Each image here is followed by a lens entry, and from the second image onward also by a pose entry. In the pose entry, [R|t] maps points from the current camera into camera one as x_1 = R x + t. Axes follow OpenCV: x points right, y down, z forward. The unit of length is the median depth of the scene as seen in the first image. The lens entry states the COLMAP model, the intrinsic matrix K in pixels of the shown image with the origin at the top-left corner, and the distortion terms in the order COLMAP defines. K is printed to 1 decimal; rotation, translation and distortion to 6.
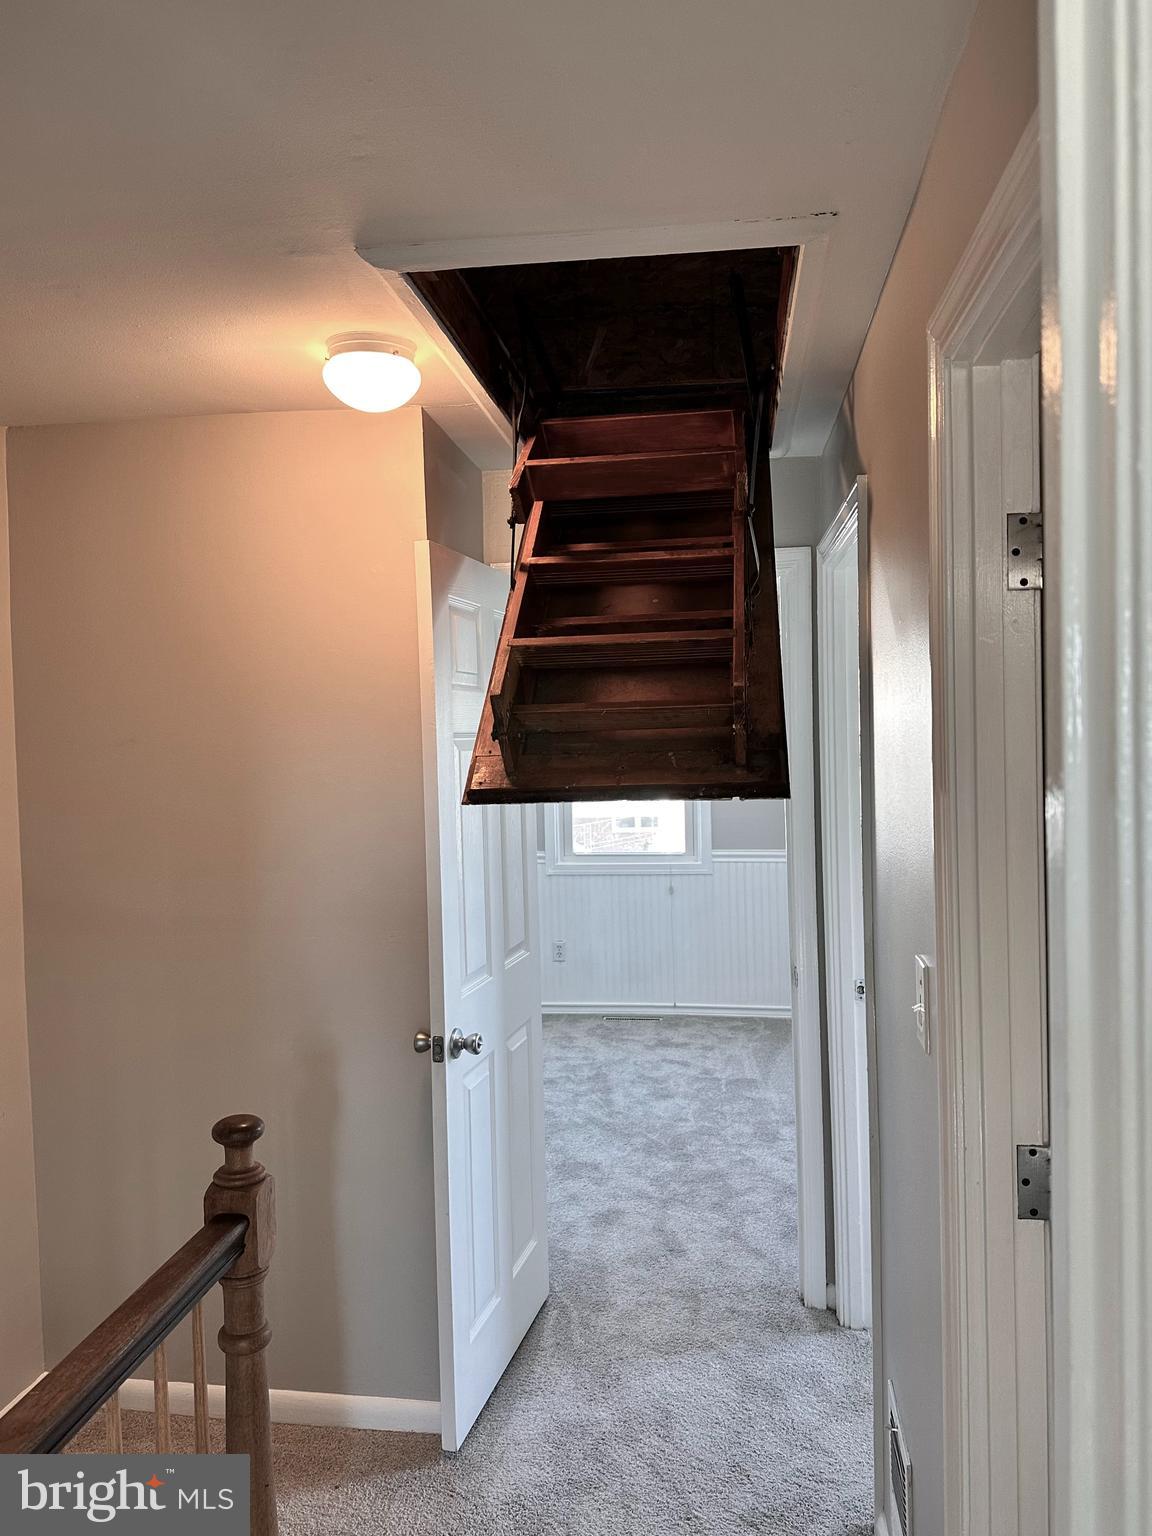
lens RADIAL K [[1152.9, 0, 568.7], [0, 1152.9, 768.4], [0, 0, 1]] dist [0.000173, -0.000842]
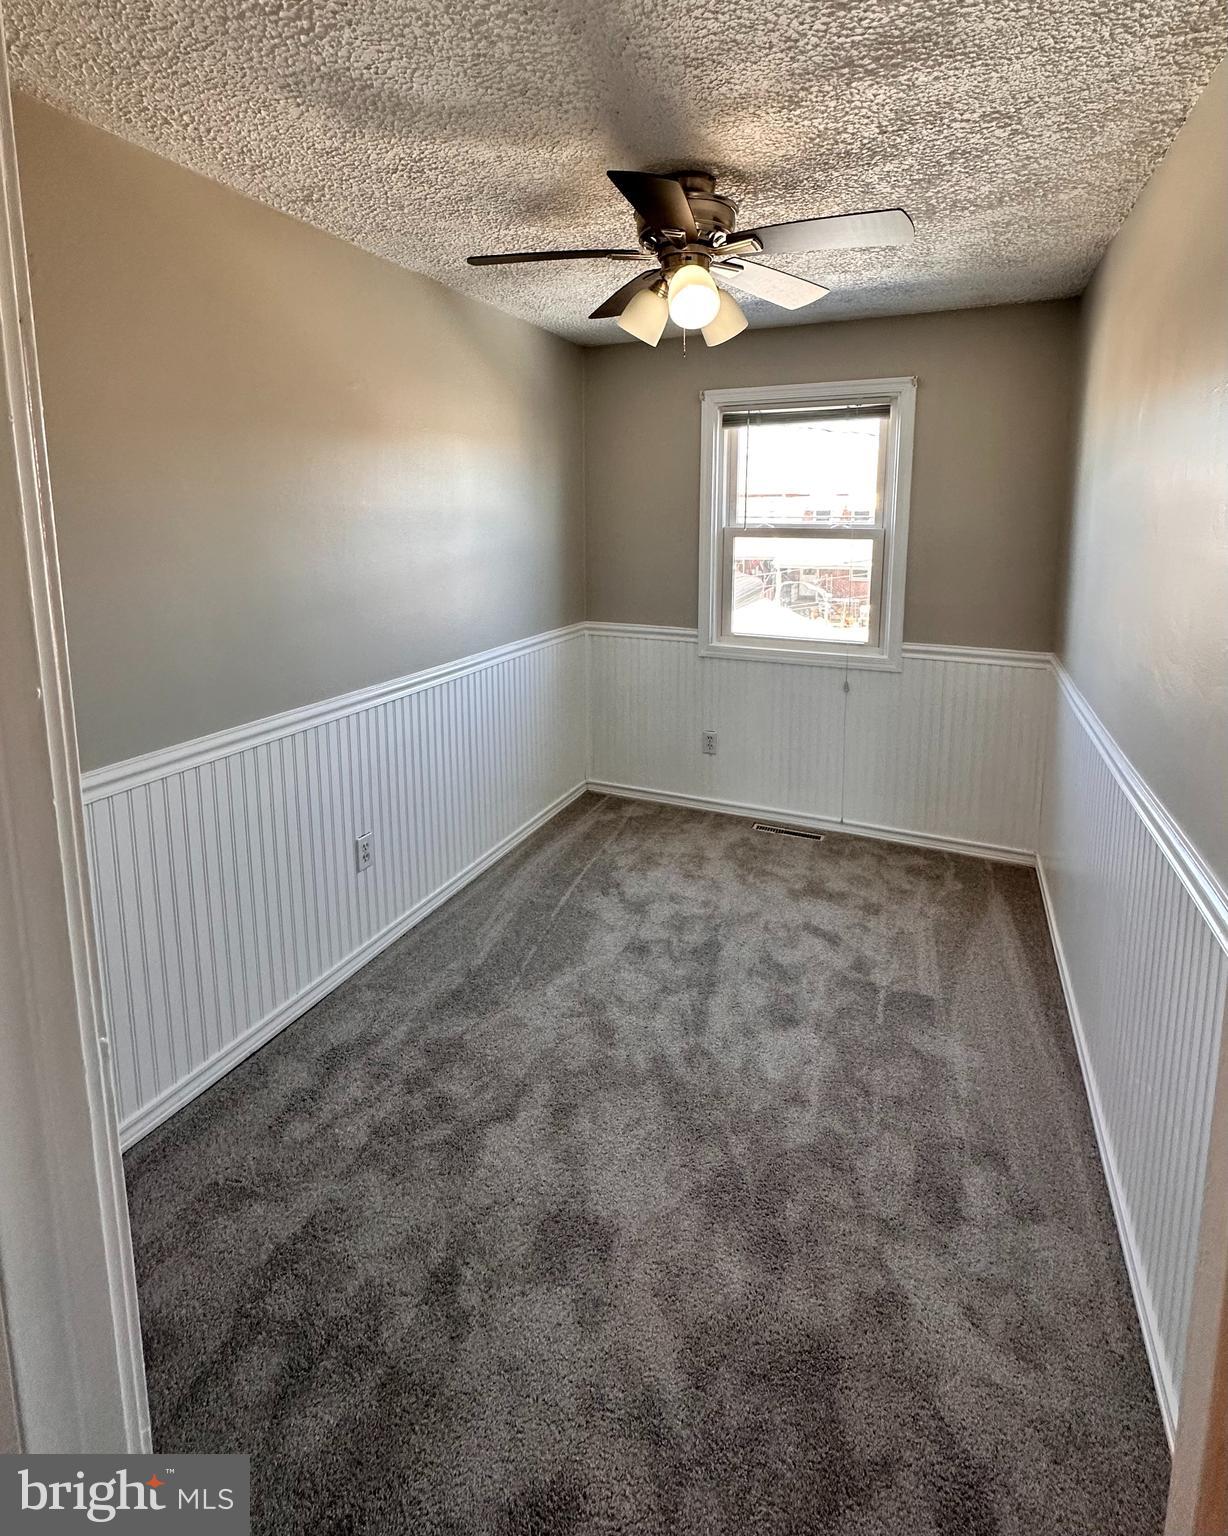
lens RADIAL K [[743.4, 0, 625.2], [0, 743.4, 617.0], [0, 0, 1]] dist [-0.000029, 0.000234]
pose [[0.963524, 0.061867, -0.260372, 0.083273], [-0.031743, 0.992464, 0.118352, -0.001937], [0.265732, -0.105770, 0.958227, 0.527473]]
